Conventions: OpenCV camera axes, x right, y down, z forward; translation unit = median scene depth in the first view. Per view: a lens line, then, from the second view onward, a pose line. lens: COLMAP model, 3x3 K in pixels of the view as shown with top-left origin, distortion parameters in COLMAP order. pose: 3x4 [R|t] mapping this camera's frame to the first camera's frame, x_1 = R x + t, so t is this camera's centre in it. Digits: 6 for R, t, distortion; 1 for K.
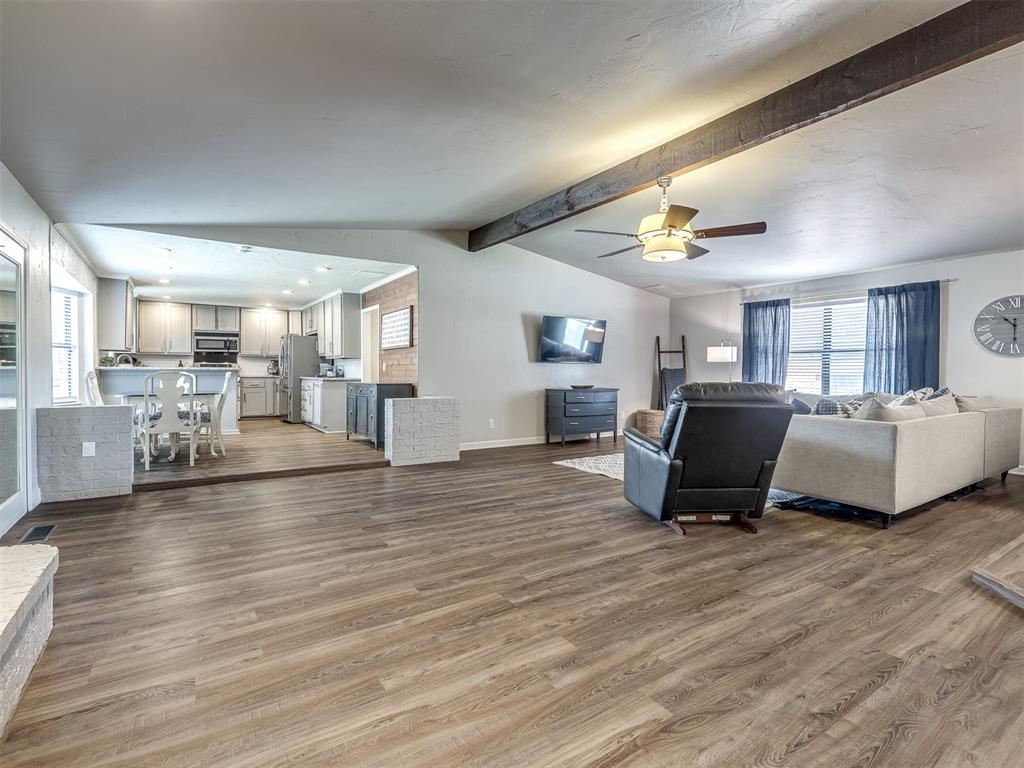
lens RADIAL K [[479.5, 0, 512.0], [0, 479.5, 384.0], [0, 0, 1]] dist [0.000836, -0.000303]
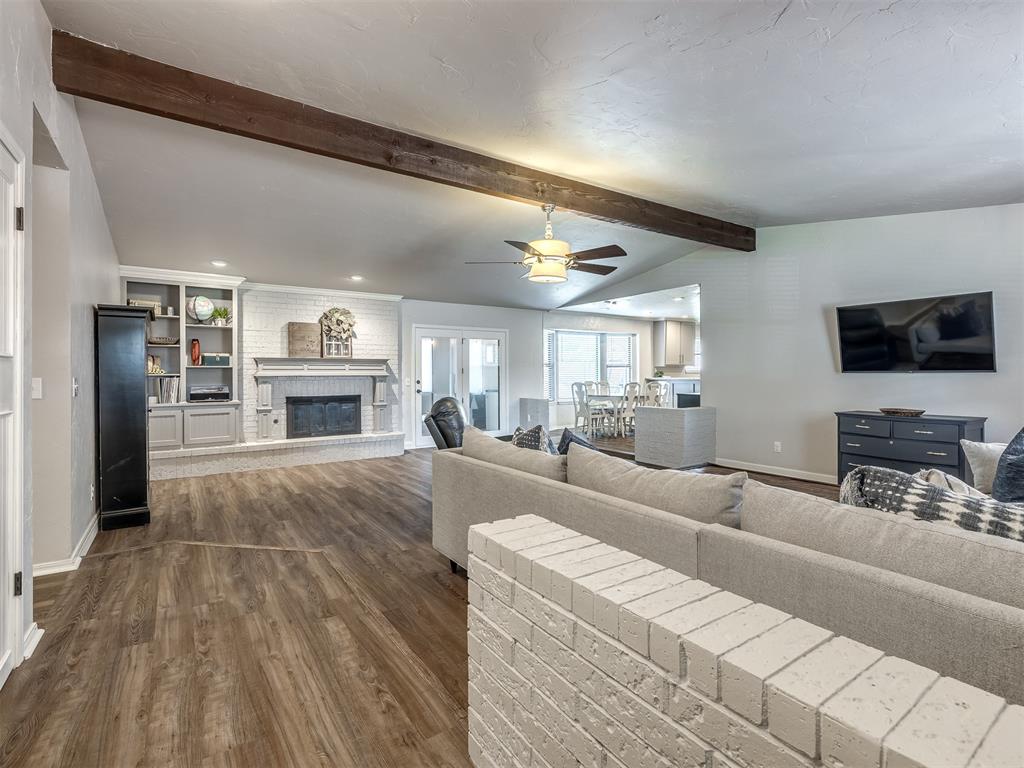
lens RADIAL K [[492.7, 0, 509.8], [0, 492.7, 374.7], [0, 0, 1]] dist [-0.050139, 0.022246]
pose [[0.031589, -0.008341, -0.999466, 1.391651], [-0.026591, 0.999604, -0.009183, -0.039833], [0.999147, 0.026867, 0.031354, 0.890558]]
